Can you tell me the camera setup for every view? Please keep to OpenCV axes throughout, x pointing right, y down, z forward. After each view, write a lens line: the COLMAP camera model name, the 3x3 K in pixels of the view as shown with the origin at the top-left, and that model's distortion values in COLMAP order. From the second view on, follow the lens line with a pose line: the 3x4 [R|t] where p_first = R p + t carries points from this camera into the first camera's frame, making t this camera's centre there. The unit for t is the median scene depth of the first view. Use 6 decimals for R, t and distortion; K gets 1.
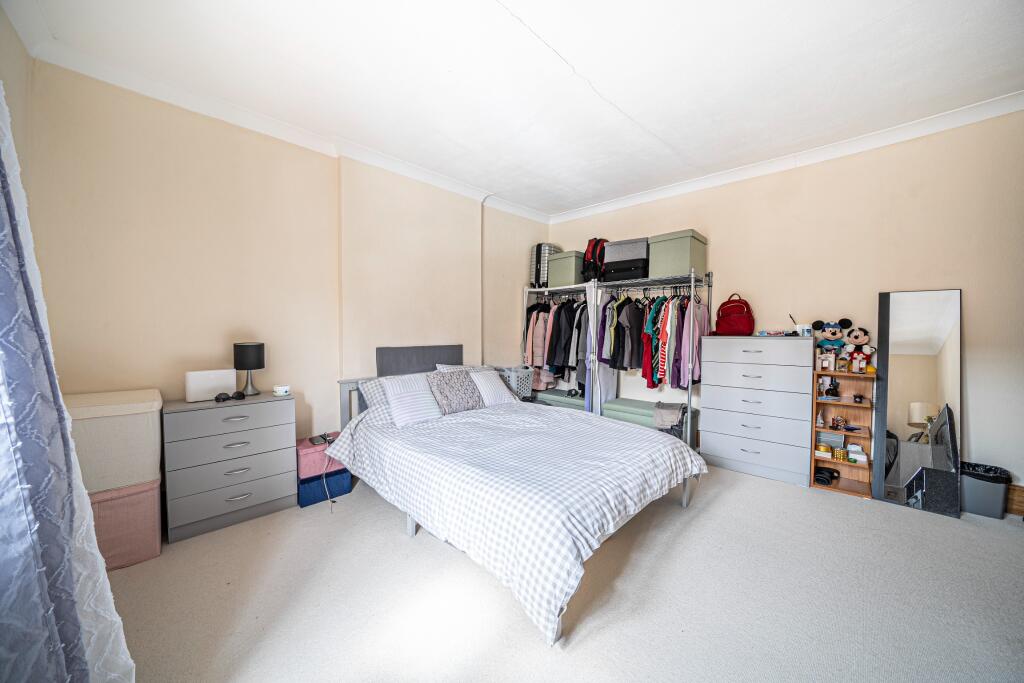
lens RADIAL K [[356.2, 0, 508.6], [0, 356.2, 340.7], [0, 0, 1]] dist [-0.028731, 0.004861]
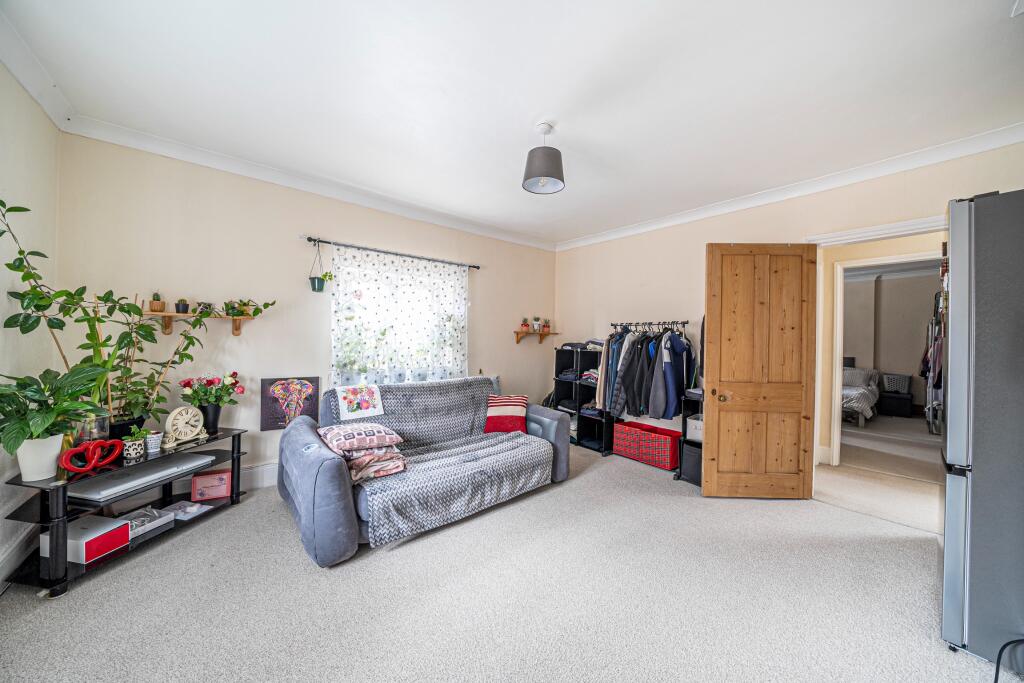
lens RADIAL K [[356.2, 0, 508.6], [0, 356.2, 340.7], [0, 0, 1]] dist [-0.028731, 0.004861]
pose [[-0.060094, 0.000652, -0.998193, 1.986346], [-0.045962, 0.998937, 0.003419, 0.001052], [0.997134, 0.046084, -0.060000, -0.833056]]
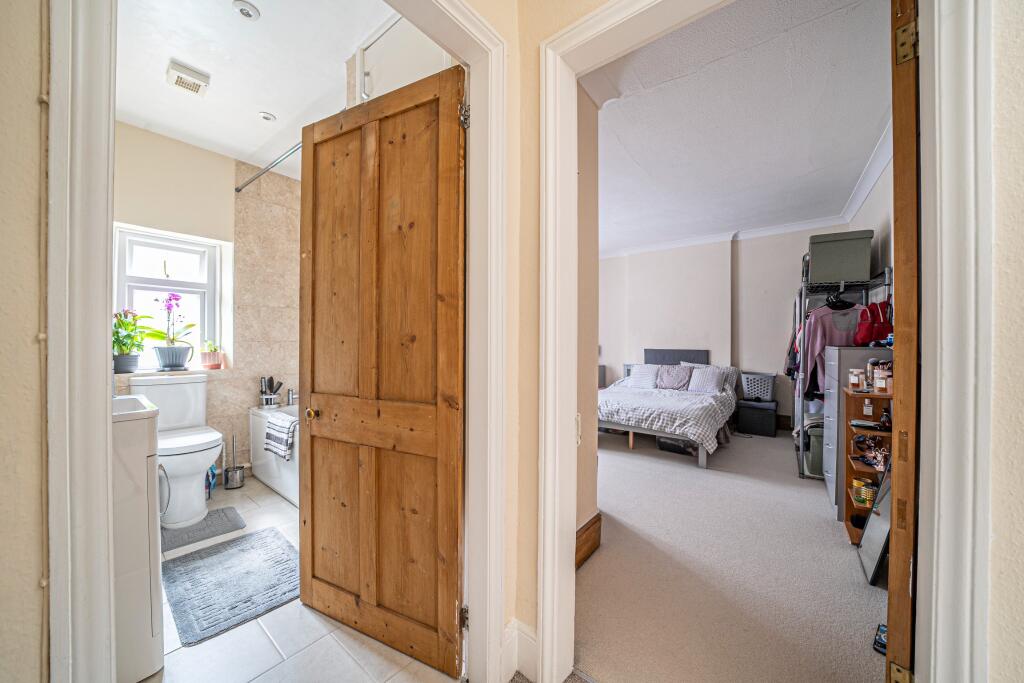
lens RADIAL K [[356.2, 0, 508.6], [0, 356.2, 340.7], [0, 0, 1]] dist [-0.028731, 0.004861]
pose [[0.138940, -0.000488, -0.990301, 1.181718], [-0.031845, 0.999481, -0.004961, 0.007575], [0.989789, 0.032225, 0.138852, 0.028104]]
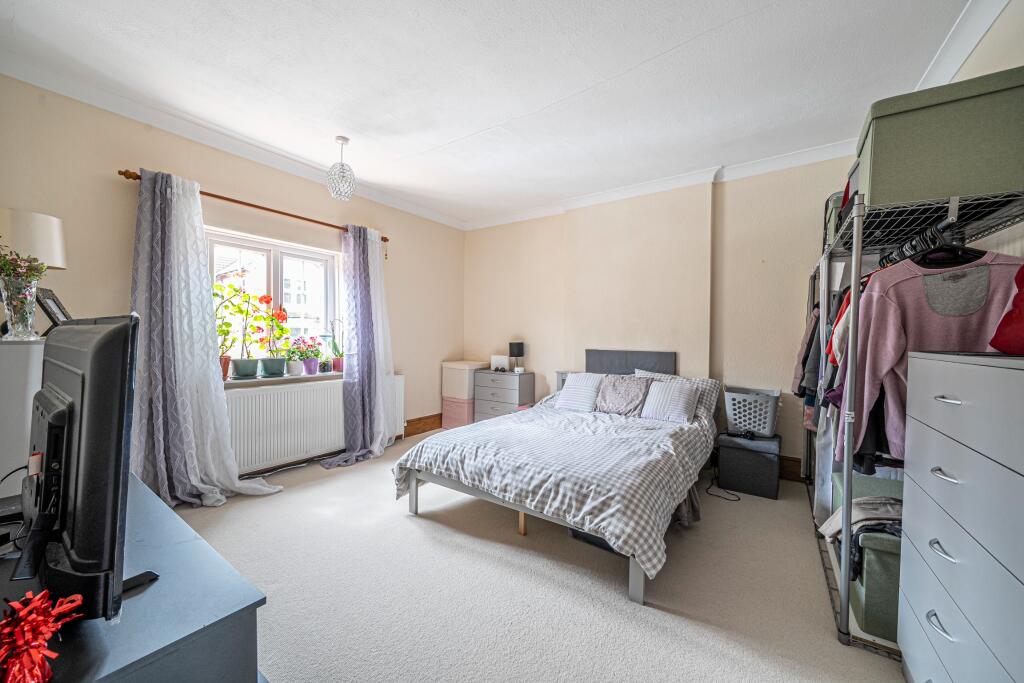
lens RADIAL K [[374.9, 0, 510.7], [0, 374.9, 340.2], [0, 0, 1]] dist [-0.012311, 0.000348]
pose [[0.188500, 0.009441, -0.982028, 0.761702], [-0.040691, 0.999170, 0.001795, -0.003833], [0.981230, 0.039622, 0.188727, 0.416243]]
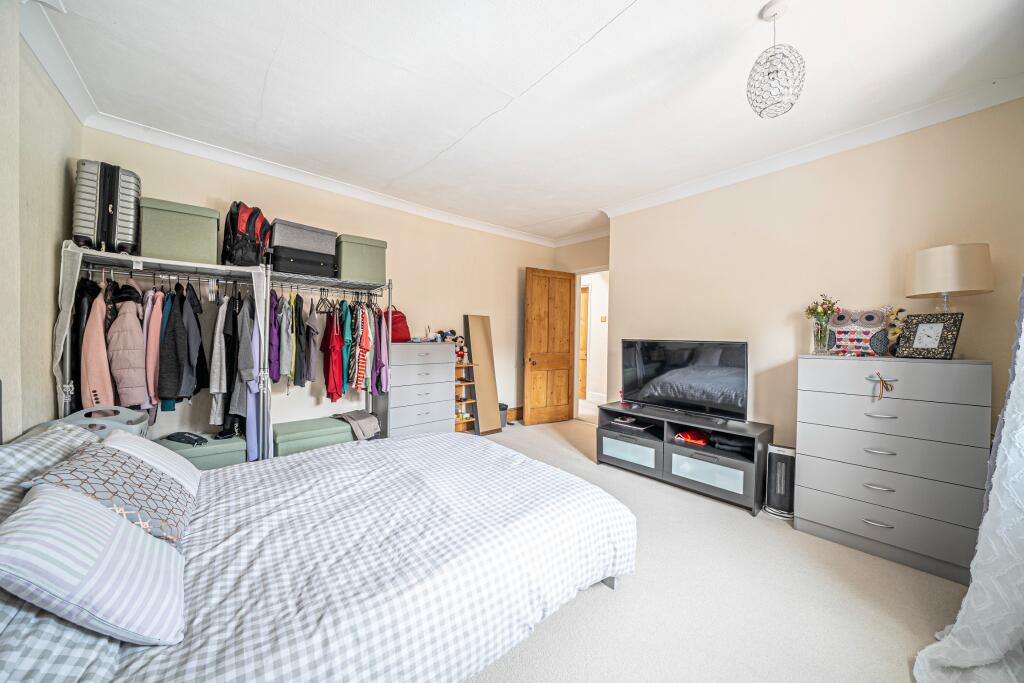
lens RADIAL K [[356.2, 0, 508.6], [0, 356.2, 340.7], [0, 0, 1]] dist [-0.028731, 0.004861]
pose [[0.075782, -0.012713, 0.997043, -0.443518], [0.011623, 0.999862, 0.011866, -0.025024], [-0.997057, 0.010689, 0.075919, 0.483252]]
